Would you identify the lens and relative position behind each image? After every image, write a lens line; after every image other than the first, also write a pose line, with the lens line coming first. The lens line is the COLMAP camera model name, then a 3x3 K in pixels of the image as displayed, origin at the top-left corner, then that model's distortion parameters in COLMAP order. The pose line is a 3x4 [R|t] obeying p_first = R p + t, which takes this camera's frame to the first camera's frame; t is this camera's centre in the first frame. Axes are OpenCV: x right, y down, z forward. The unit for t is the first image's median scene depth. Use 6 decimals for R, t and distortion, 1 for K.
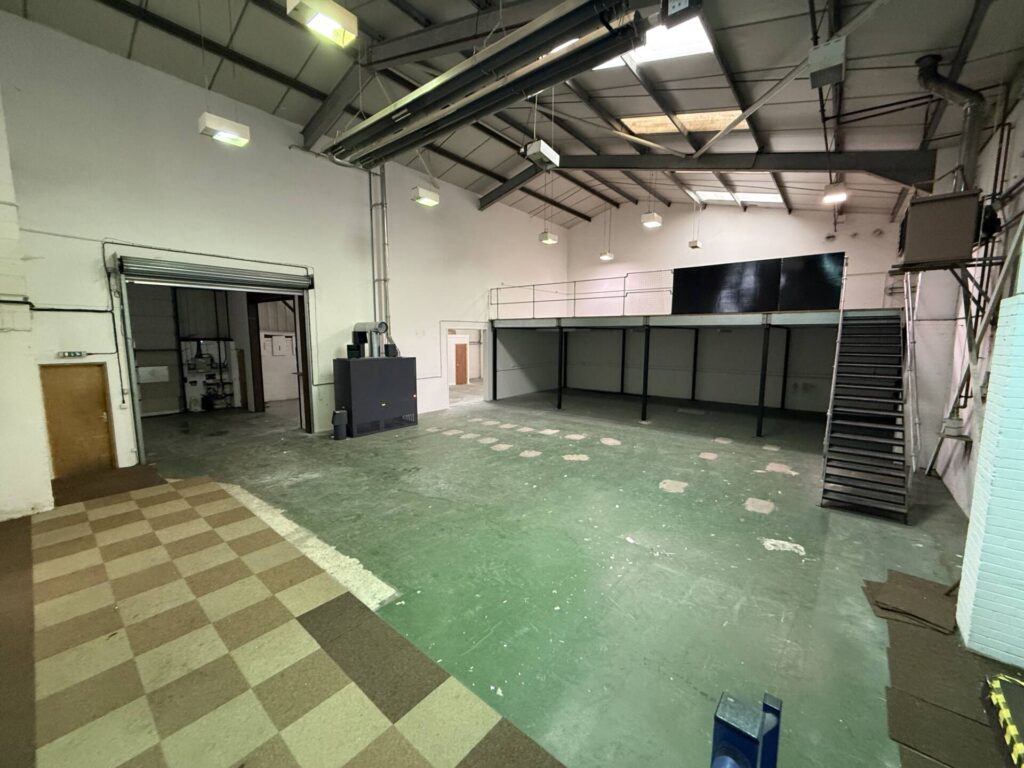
lens RADIAL K [[408.9, 0, 510.3], [0, 408.9, 384.5], [0, 0, 1]] dist [-0.003694, 0.000241]
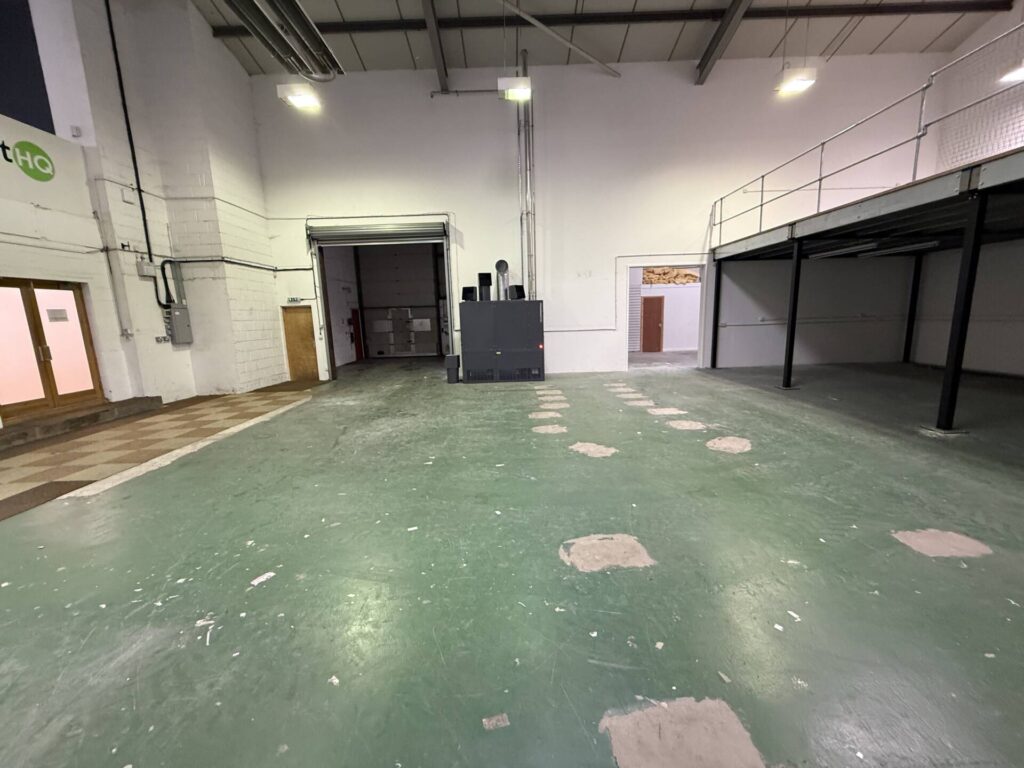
lens RADIAL K [[408.9, 0, 510.1], [0, 408.9, 384.0], [0, 0, 1]] dist [-0.003694, 0.000241]
pose [[0.628468, 0.106377, -0.770527, 0.558438], [-0.059813, 0.994280, 0.088482, 0.049044], [0.775532, -0.009520, 0.631236, 0.599187]]
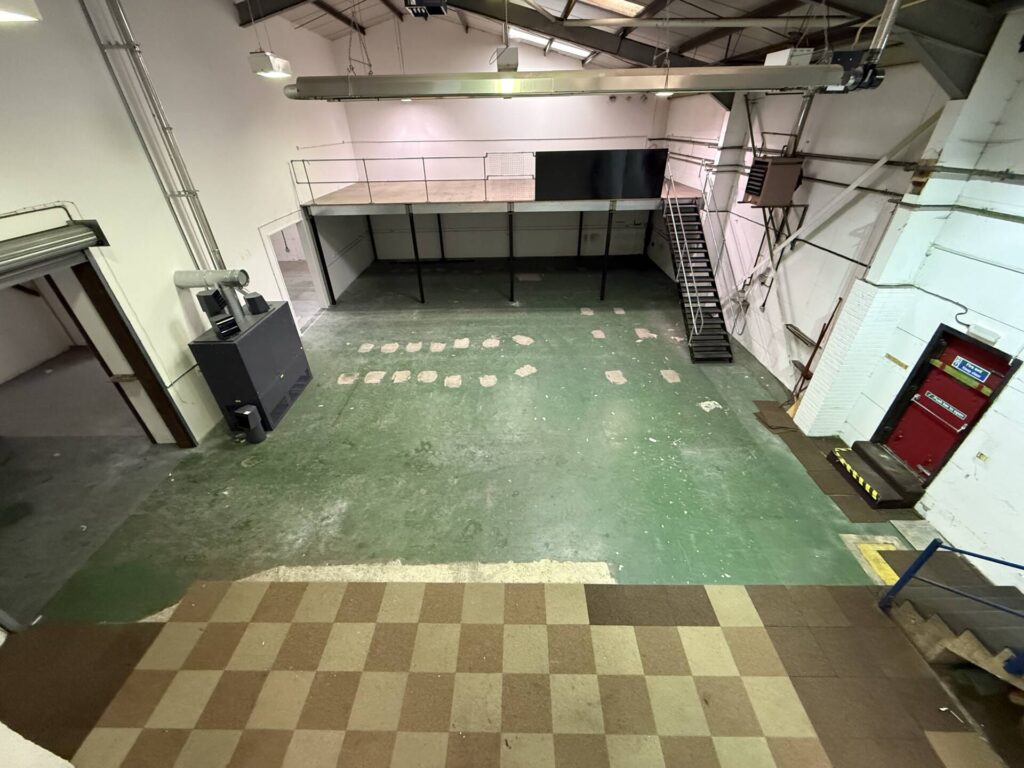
lens RADIAL K [[408.9, 0, 509.6], [0, 408.9, 385.5], [0, 0, 1]] dist [-0.003694, 0.000241]
pose [[0.770179, -0.359754, 0.526690, -0.530903], [0.096665, 0.882052, 0.461129, -0.342744], [-0.630460, -0.304239, 0.714114, 0.214604]]
